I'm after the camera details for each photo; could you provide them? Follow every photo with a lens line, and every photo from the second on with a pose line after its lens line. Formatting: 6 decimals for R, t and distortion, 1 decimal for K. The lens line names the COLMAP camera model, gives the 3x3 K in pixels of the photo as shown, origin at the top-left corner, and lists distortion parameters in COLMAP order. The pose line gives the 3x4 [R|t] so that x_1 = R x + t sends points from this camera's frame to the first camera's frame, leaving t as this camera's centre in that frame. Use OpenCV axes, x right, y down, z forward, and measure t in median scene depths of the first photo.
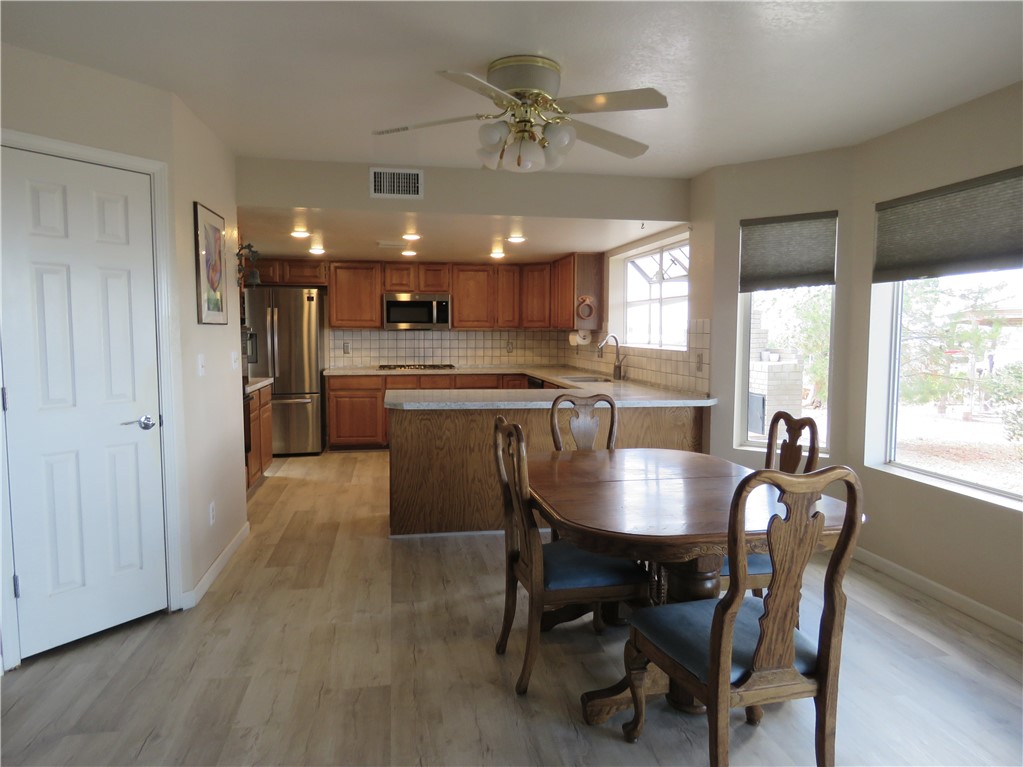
lens RADIAL K [[658.6, 0, 511.5], [0, 658.6, 383.5], [0, 0, 1]] dist [-0.006448, -0.001244]
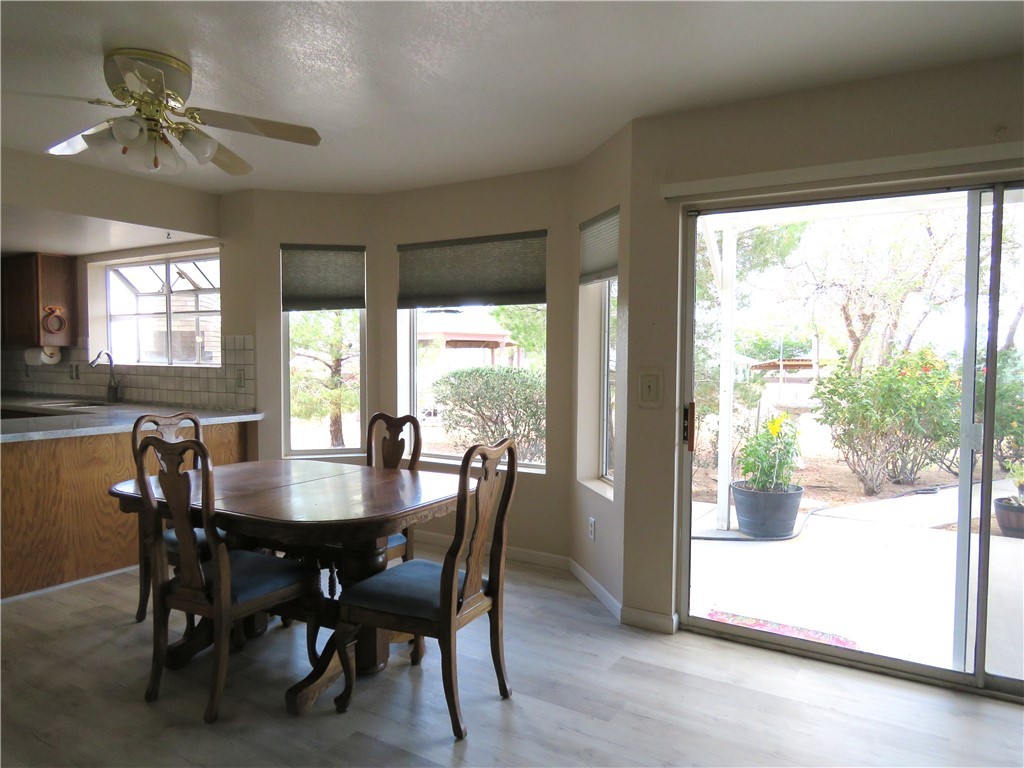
lens RADIAL K [[684.0, 0, 503.8], [0, 684.0, 387.2], [0, 0, 1]] dist [-0.003566, -0.000276]
pose [[0.672774, -0.036180, 0.738963, -0.241390], [0.056137, 0.998421, -0.002225, 0.007030], [-0.737715, 0.042980, 0.673743, -0.002663]]
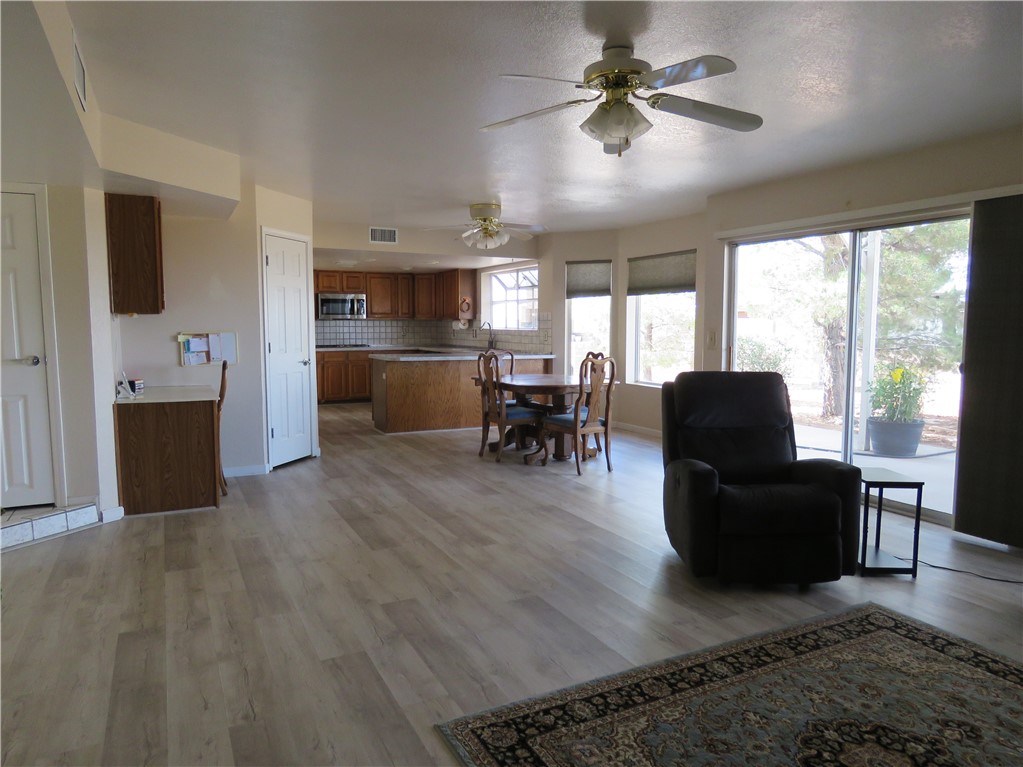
lens RADIAL K [[658.6, 0, 511.5], [0, 658.6, 383.5], [0, 0, 1]] dist [-0.006448, -0.001244]
pose [[0.958109, -0.027978, 0.285034, -0.373486], [0.024688, 0.999581, 0.015132, 0.078673], [-0.285337, -0.007461, 0.958398, -0.826265]]
